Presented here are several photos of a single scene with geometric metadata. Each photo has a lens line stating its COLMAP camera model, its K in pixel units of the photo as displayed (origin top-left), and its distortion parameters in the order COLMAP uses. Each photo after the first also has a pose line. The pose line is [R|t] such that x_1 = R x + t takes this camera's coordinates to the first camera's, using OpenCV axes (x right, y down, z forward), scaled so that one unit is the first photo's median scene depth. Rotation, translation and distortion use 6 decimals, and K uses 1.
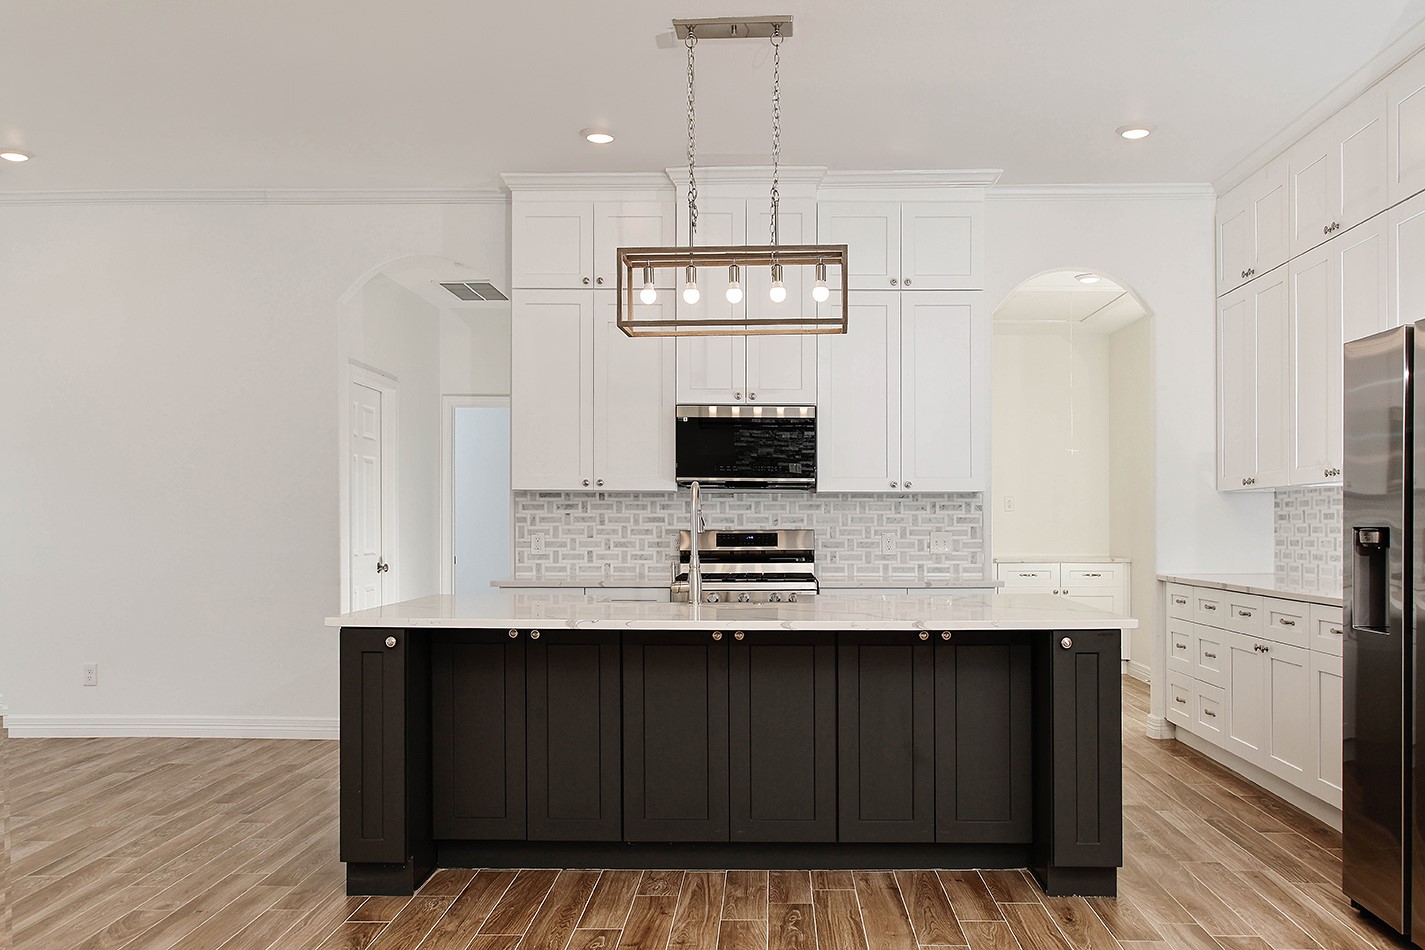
lens RADIAL K [[1691.9, 0, 712.4], [0, 1691.9, 481.7], [0, 0, 1]] dist [-0.069530, 0.000000]
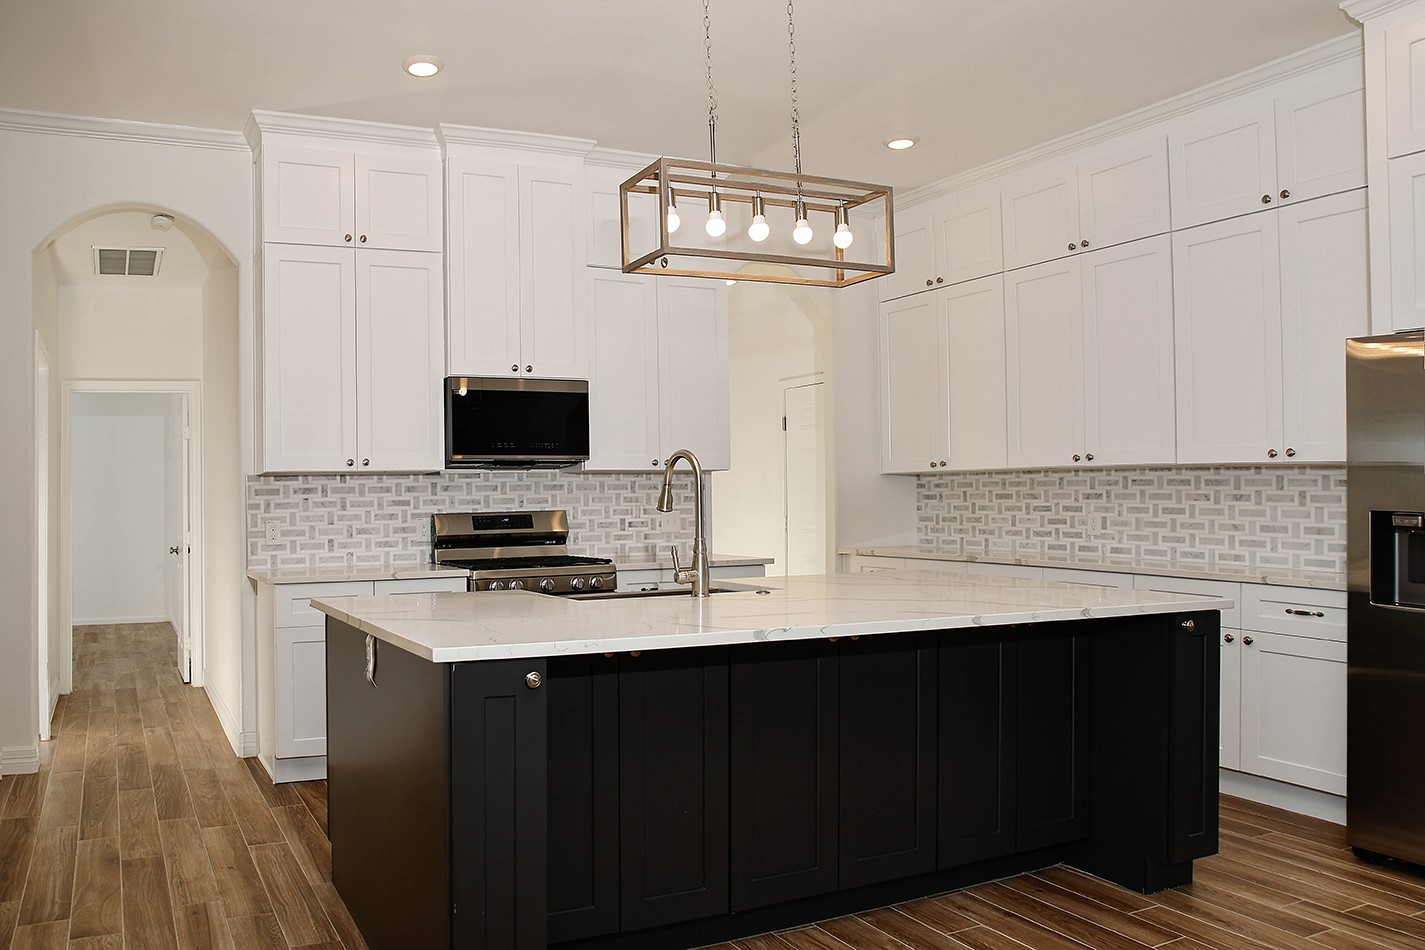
lens RADIAL K [[1351.0, 0, 714.0], [0, 1351.0, 487.6], [0, 0, 1]] dist [-0.146967, 0.000000]
pose [[0.897532, -0.015319, 0.440684, -0.202500], [0.008218, 0.999804, 0.018018, 0.002194], [-0.440873, -0.012550, 0.897482, 0.271268]]
